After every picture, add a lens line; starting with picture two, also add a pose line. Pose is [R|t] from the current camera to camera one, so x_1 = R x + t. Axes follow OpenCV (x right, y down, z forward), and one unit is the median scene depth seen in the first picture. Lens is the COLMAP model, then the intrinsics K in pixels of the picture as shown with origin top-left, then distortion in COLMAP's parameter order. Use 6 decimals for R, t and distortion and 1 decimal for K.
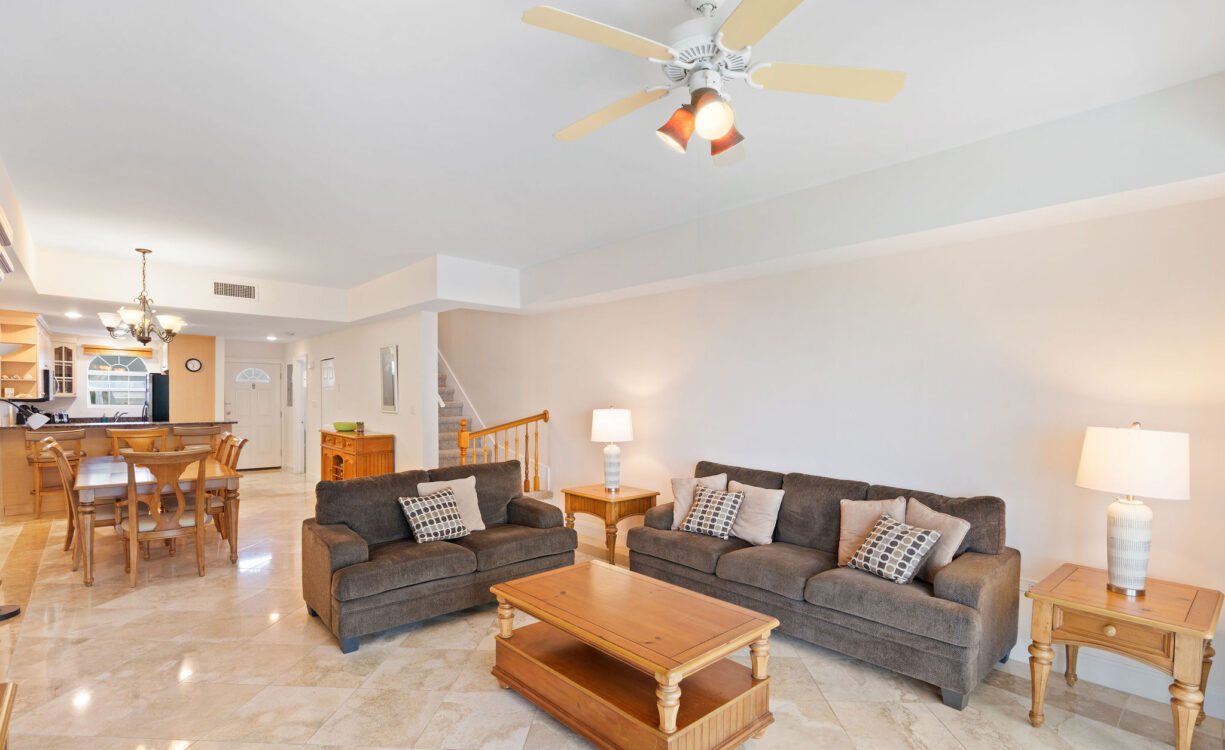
lens RADIAL K [[562.7, 0, 613.9], [0, 562.7, 381.1], [0, 0, 1]] dist [0.000377, 0.000175]
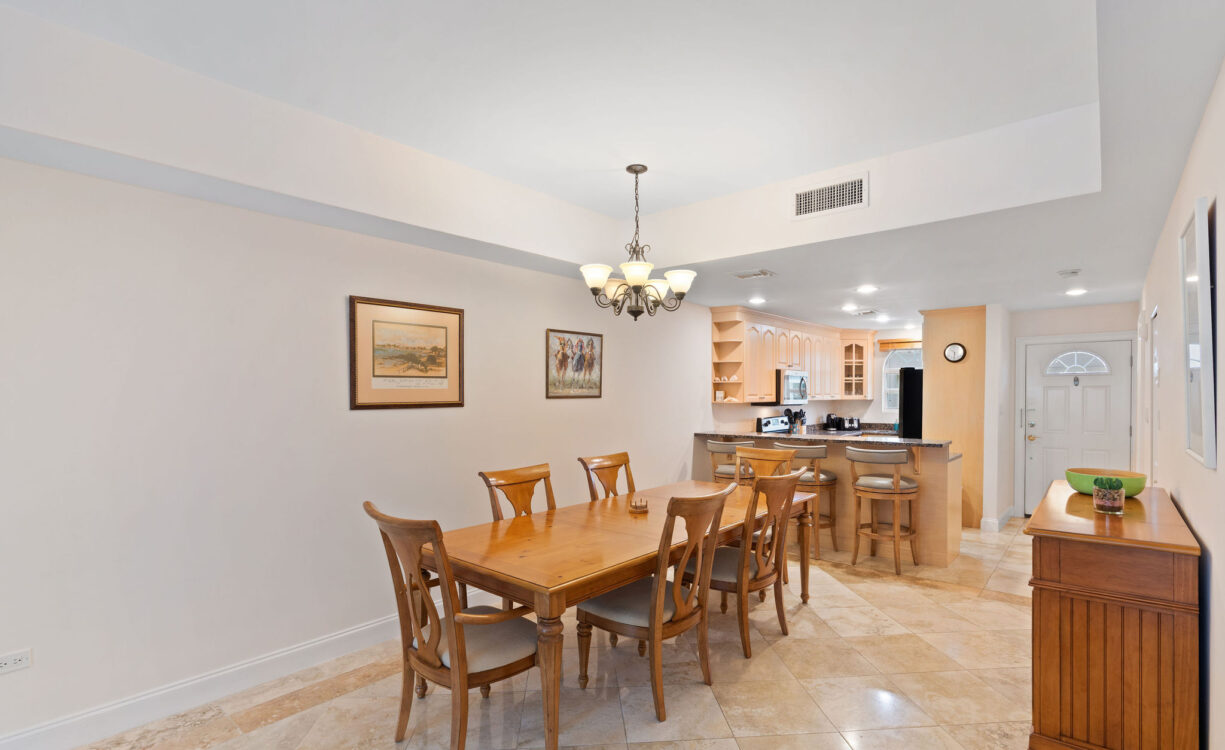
lens RADIAL K [[562.7, 0, 612.1], [0, 562.7, 377.3], [0, 0, 1]] dist [0.000377, 0.000175]
pose [[0.114026, -0.038830, -0.992719, -0.129220], [0.031985, 0.998861, -0.035396, 0.012239], [0.992963, -0.027716, 0.115138, 0.515610]]
